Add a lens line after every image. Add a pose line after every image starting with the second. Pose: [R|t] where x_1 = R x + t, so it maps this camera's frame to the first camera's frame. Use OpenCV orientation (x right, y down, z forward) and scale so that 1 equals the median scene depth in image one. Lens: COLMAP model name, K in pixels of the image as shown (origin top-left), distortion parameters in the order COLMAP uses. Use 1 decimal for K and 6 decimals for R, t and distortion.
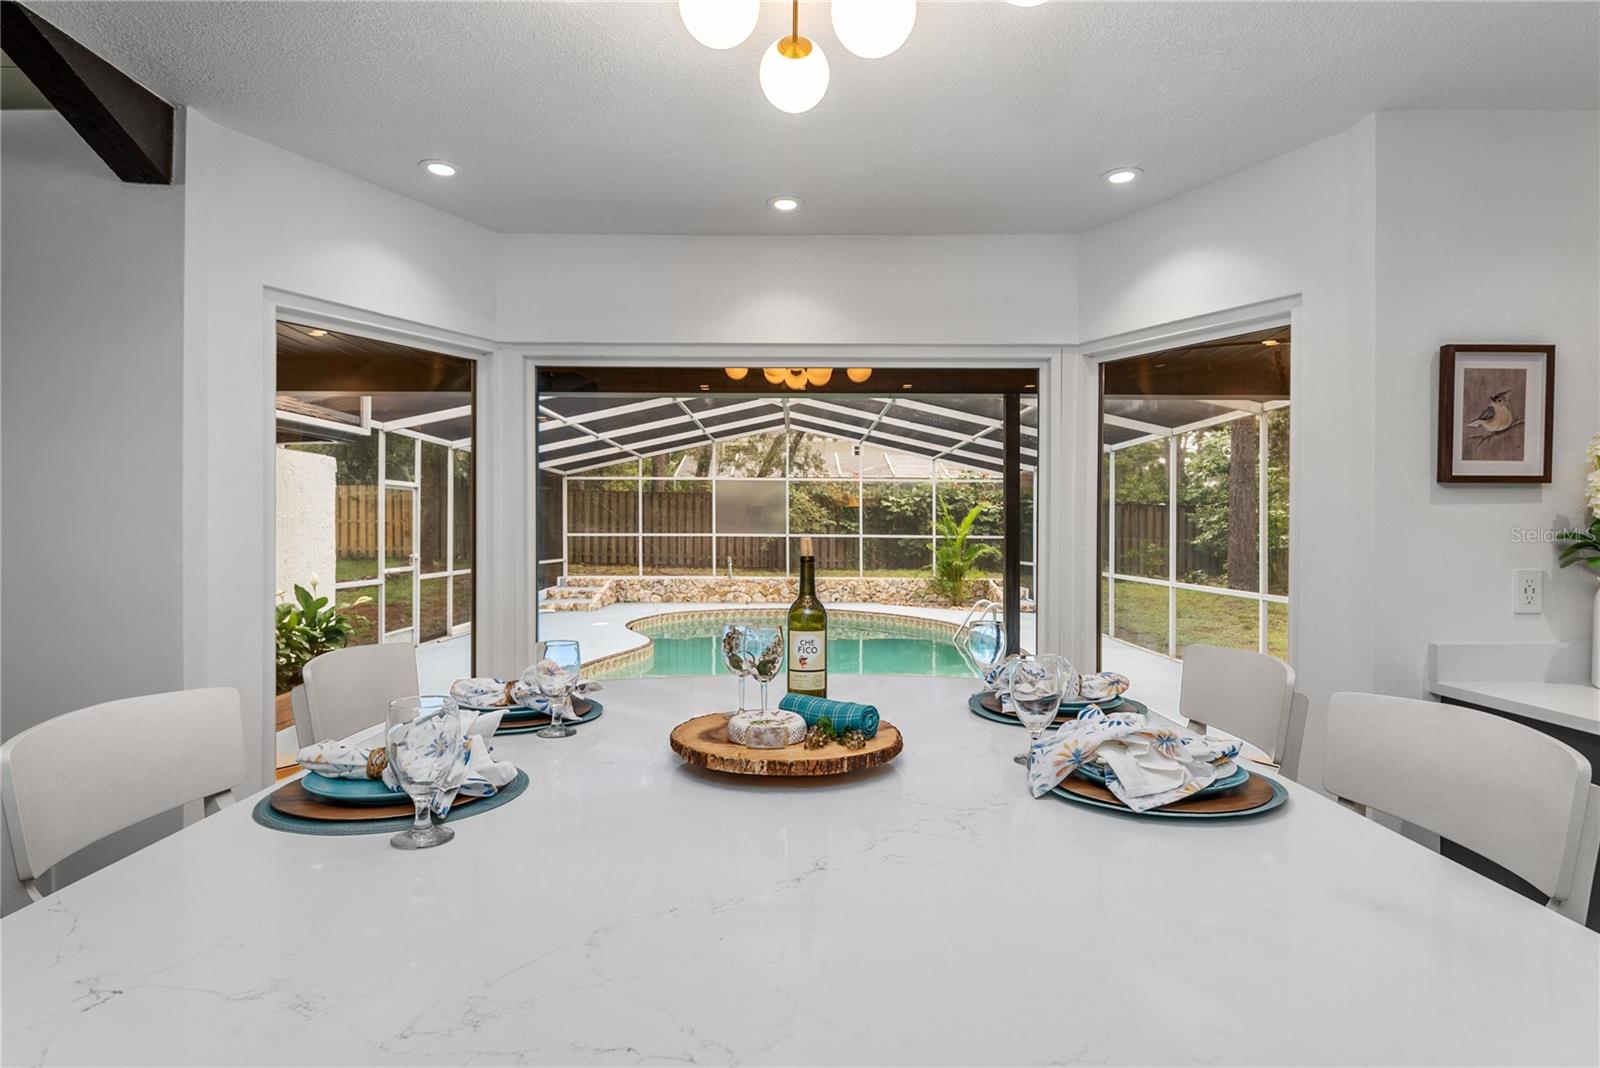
lens RADIAL K [[869.4, 0, 796.4], [0, 869.4, 528.9], [0, 0, 1]] dist [-0.004916, -0.001003]
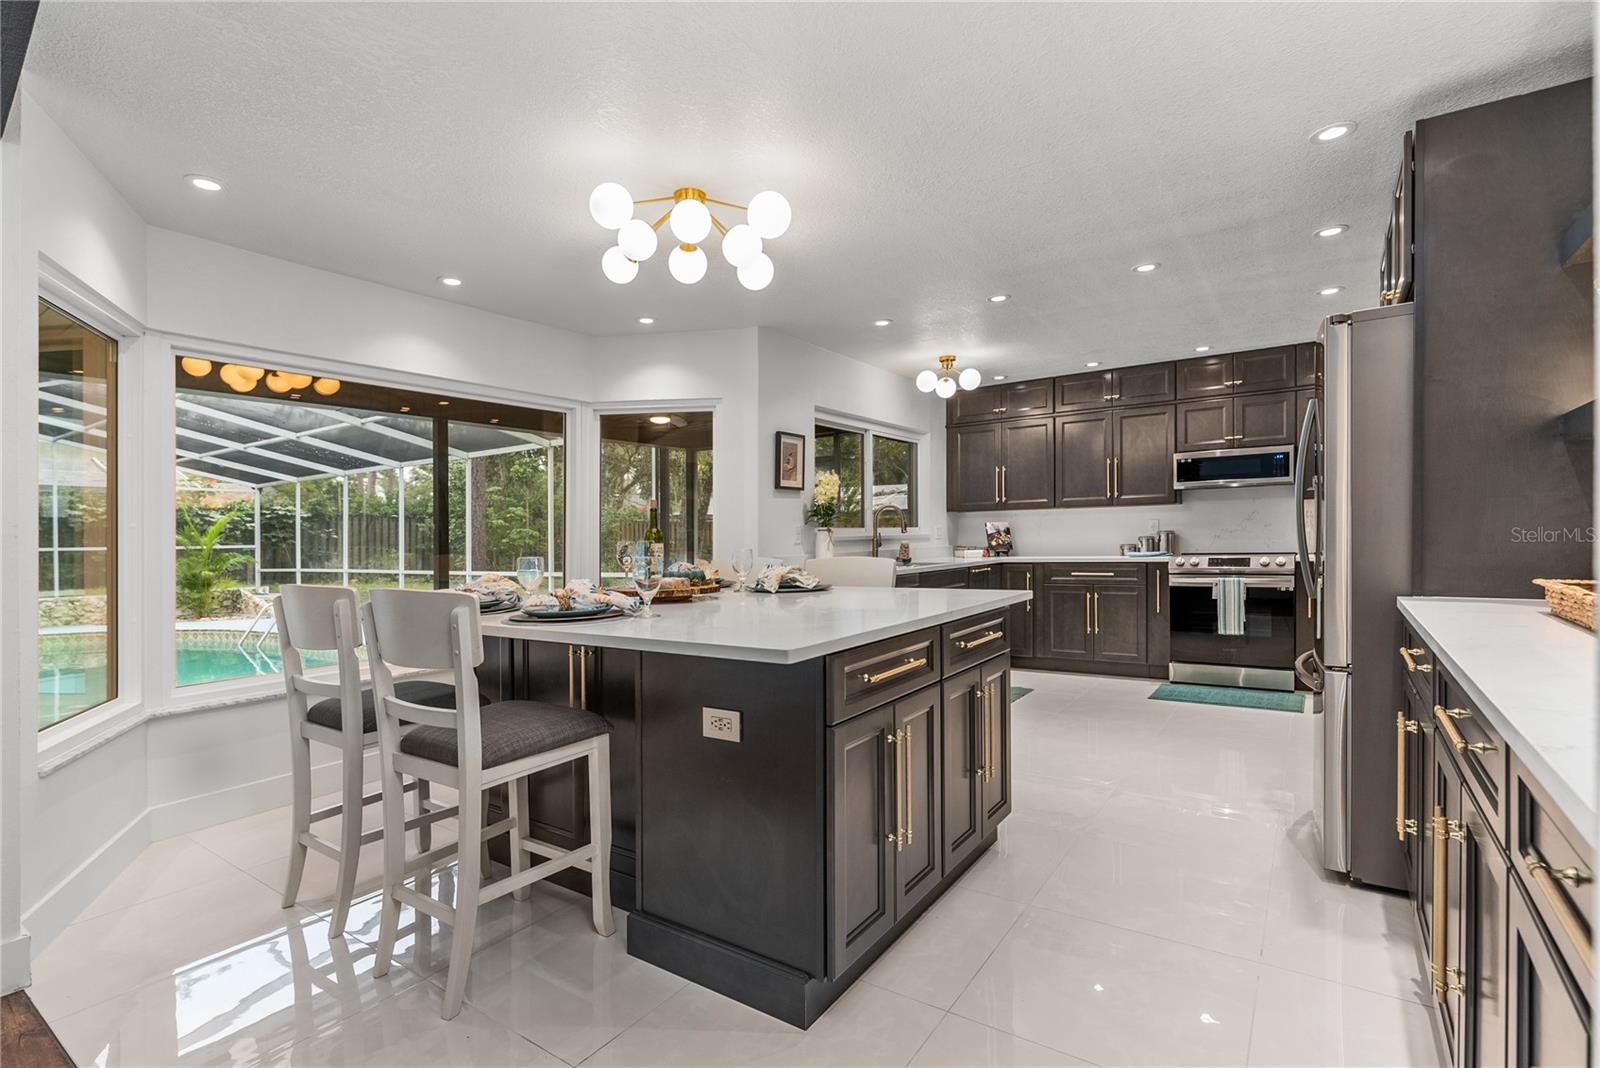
lens RADIAL K [[758.8, 0, 795.3], [0, 758.8, 569.8], [0, 0, 1]] dist [-0.000793, 0.000053]
pose [[0.580513, -0.049040, 0.812773, -0.934695], [0.020396, 0.998747, 0.045694, 0.074978], [-0.813995, -0.009949, 0.580786, -0.255816]]
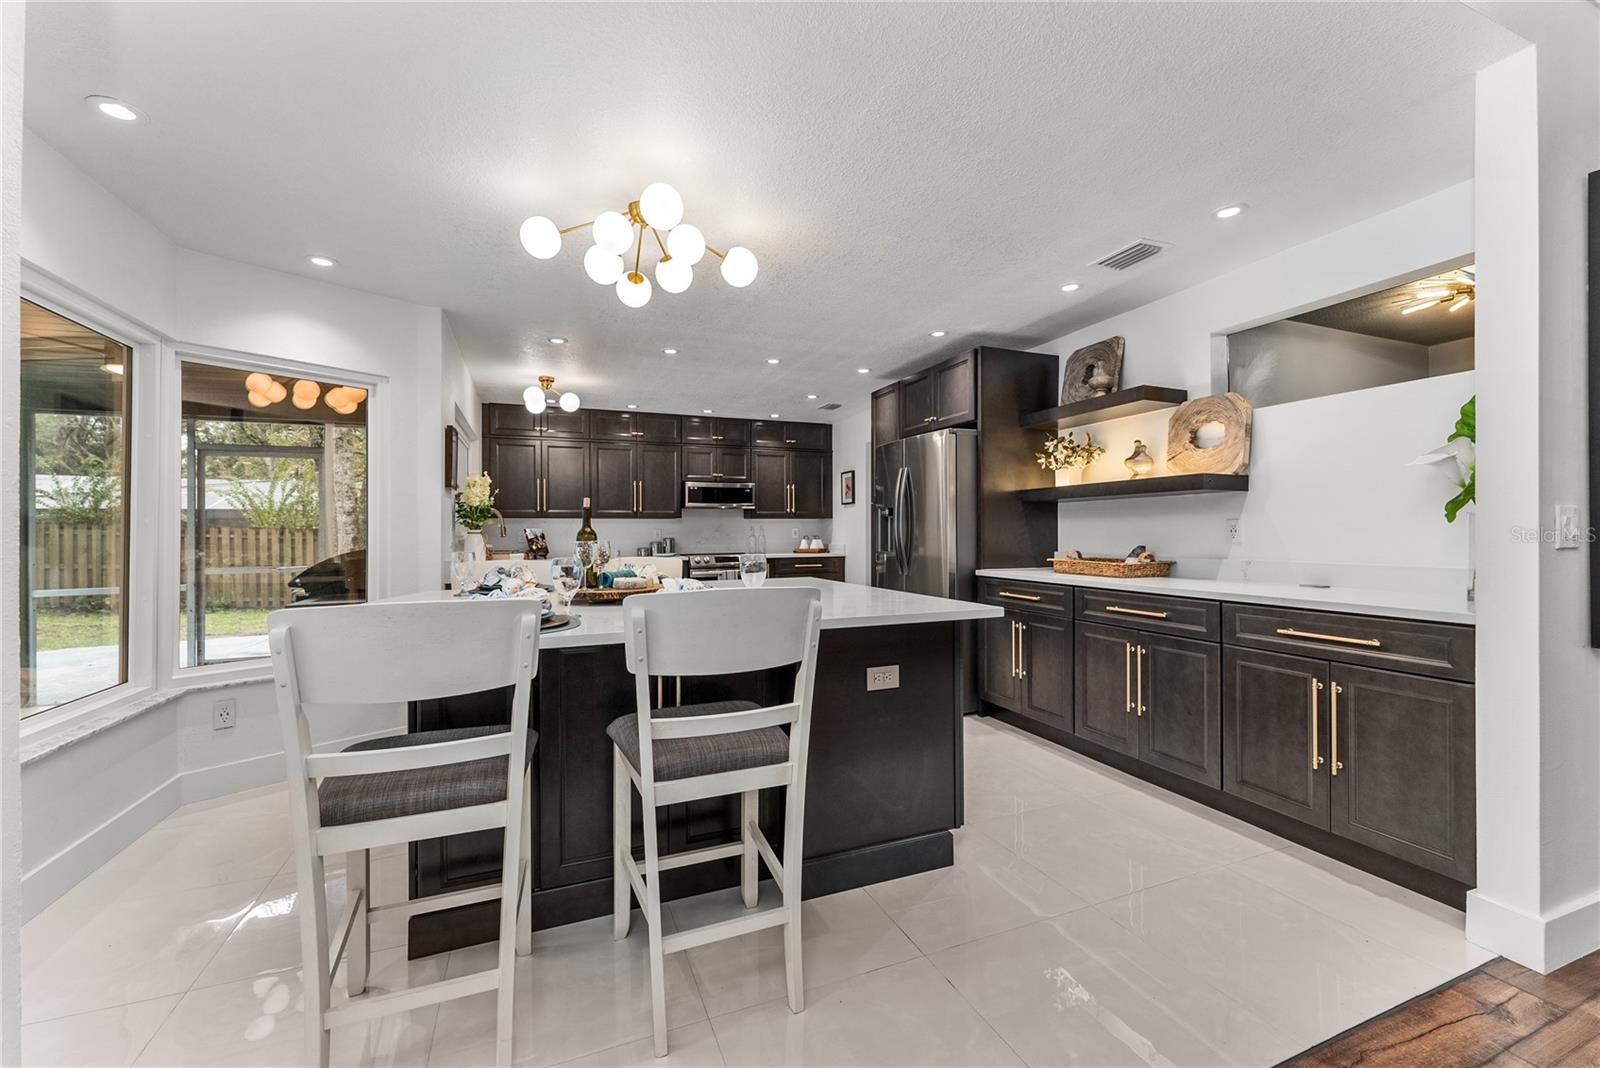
lens RADIAL K [[651.4, 0, 800.0], [0, 651.4, 534.0], [0, 0, 1]] dist [-0.000143, 0.000290]
pose [[-0.369803, 0.000553, 0.929110, -1.115347], [0.005460, 0.999984, 0.001578, 0.066714], [-0.929094, 0.005657, -0.369800, 0.784986]]
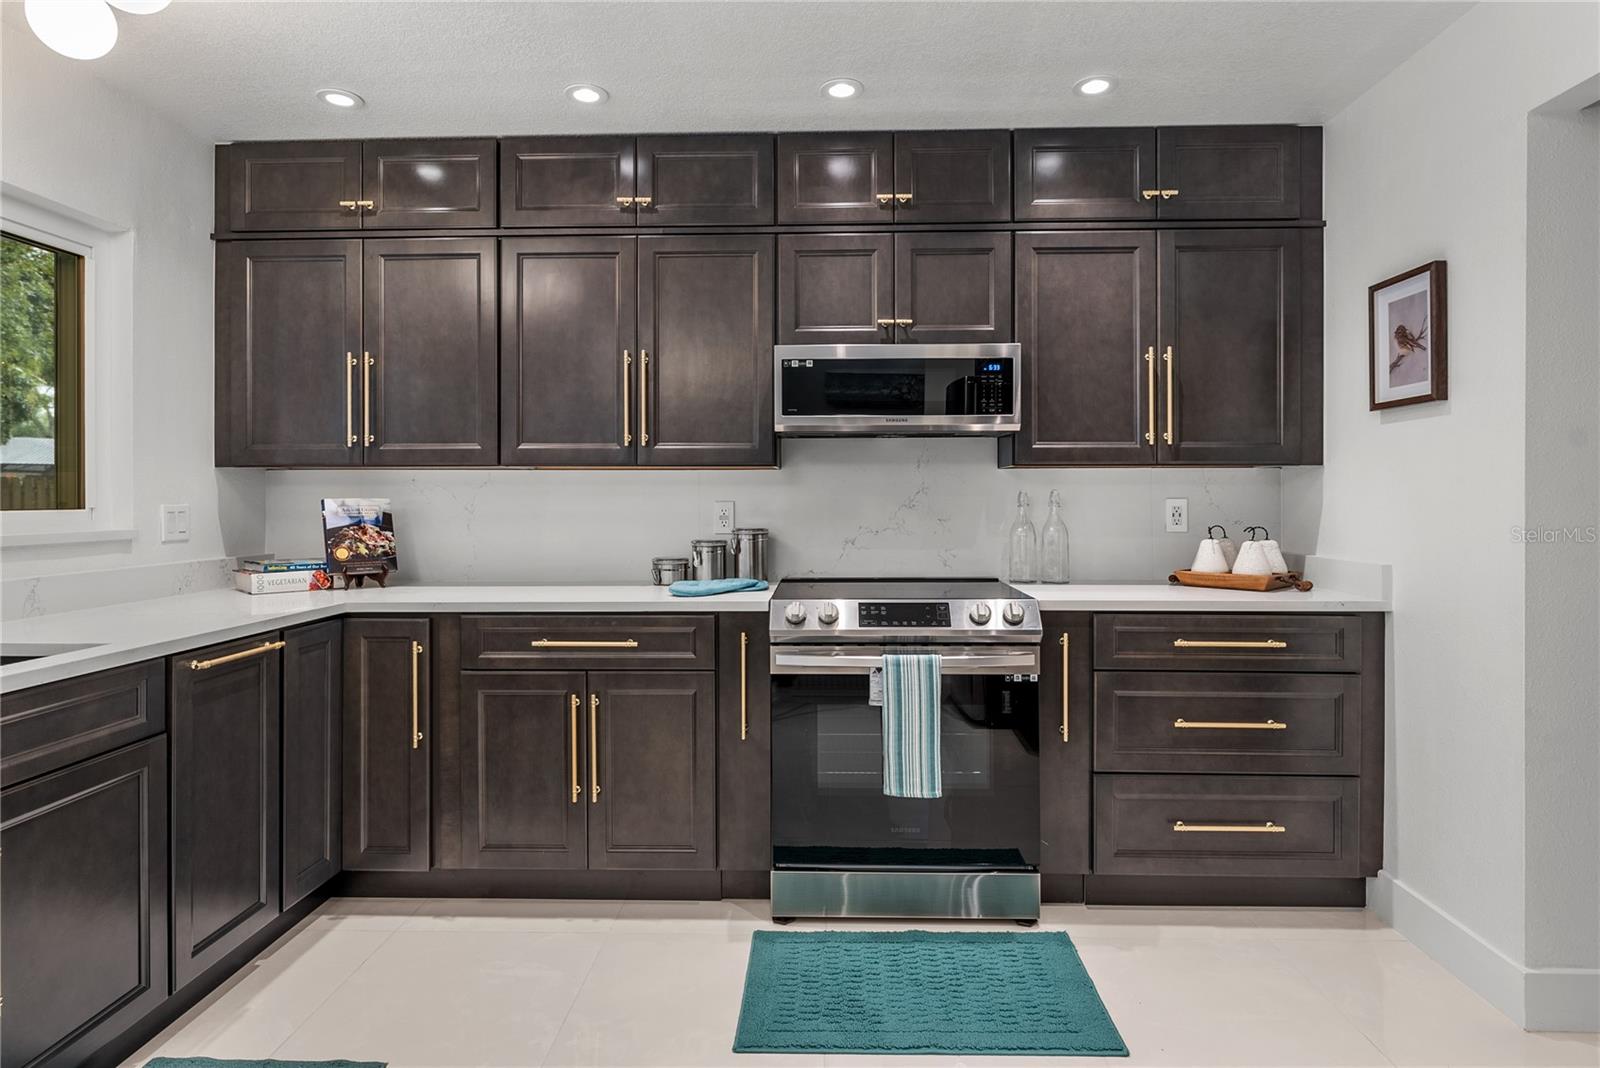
lens RADIAL K [[877.1, 0, 805.9], [0, 877.1, 495.8], [0, 0, 1]] dist [-0.001826, -0.000570]
pose [[0.040840, 0.002388, 0.999163, 0.625131], [-0.000131, 0.999997, -0.002385, 0.040273], [-0.999166, -0.000033, 0.040840, 0.088517]]
